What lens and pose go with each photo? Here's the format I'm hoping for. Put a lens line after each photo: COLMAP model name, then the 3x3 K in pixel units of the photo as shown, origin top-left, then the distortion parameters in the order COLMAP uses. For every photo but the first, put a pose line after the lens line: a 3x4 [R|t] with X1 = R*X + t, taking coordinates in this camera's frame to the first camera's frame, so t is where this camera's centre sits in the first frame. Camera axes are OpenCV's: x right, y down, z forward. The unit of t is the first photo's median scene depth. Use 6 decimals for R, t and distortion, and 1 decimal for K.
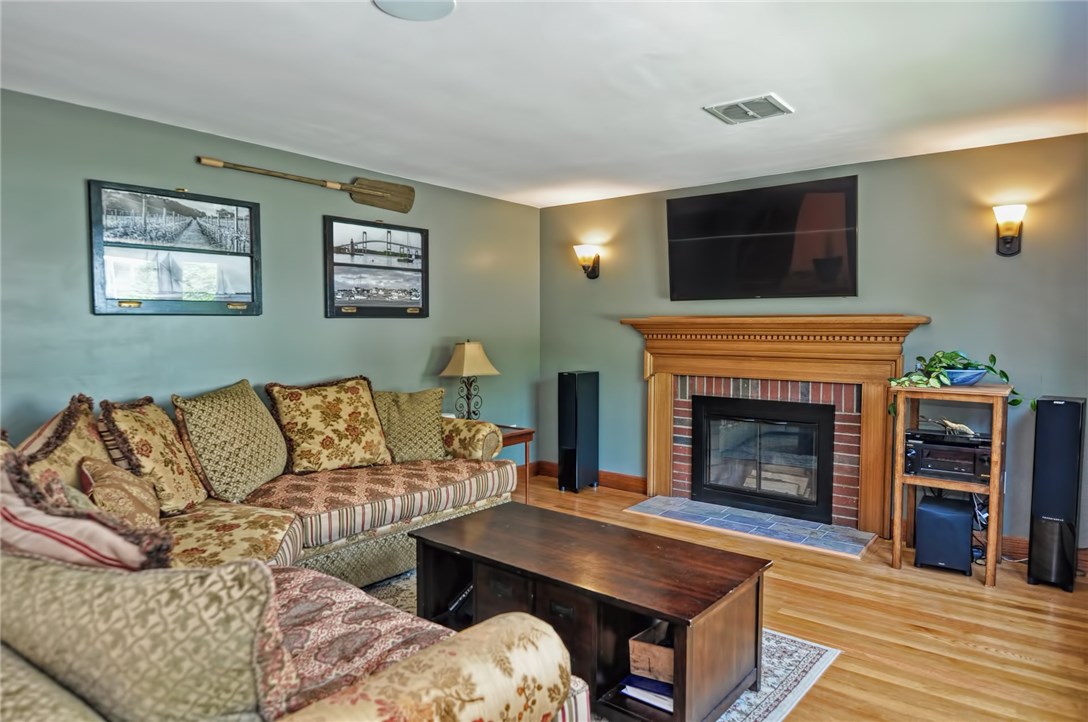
lens RADIAL K [[681.7, 0, 539.1], [0, 681.7, 362.9], [0, 0, 1]] dist [0.001357, -0.002912]
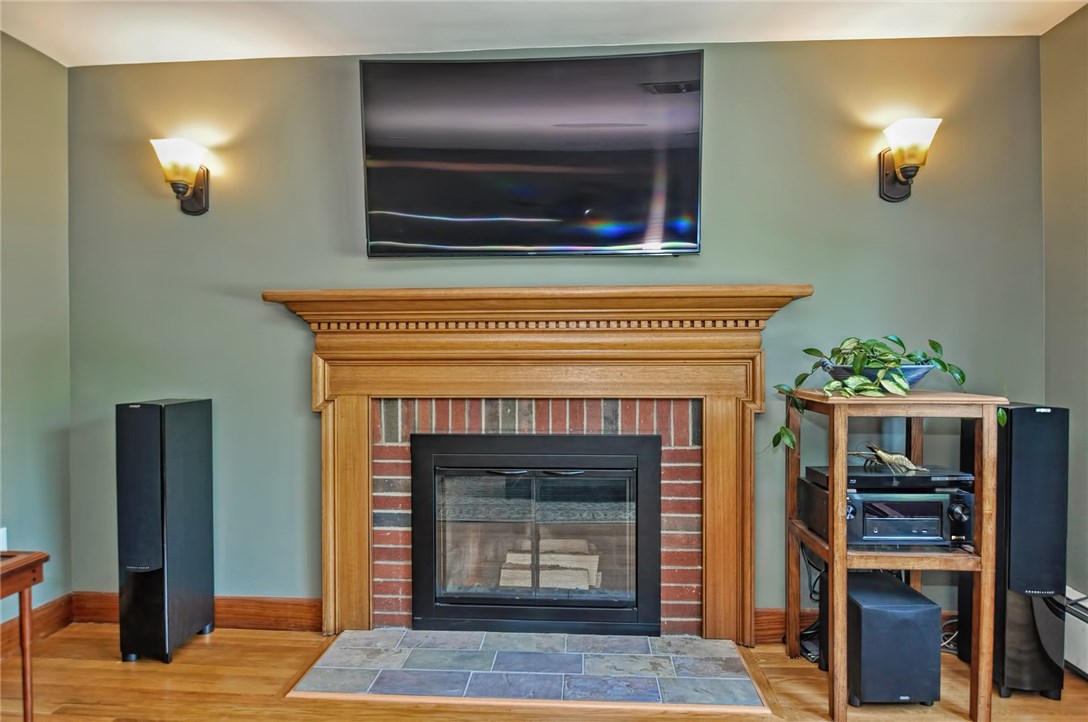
lens RADIAL K [[660.6, 0, 540.2], [0, 660.6, 361.0], [0, 0, 1]] dist [0.003305, -0.021413]
pose [[0.822057, -0.009941, 0.569318, 0.011766], [0.035232, 0.998820, -0.033431, 0.010478], [-0.568314, 0.047540, 0.821437, 0.511659]]
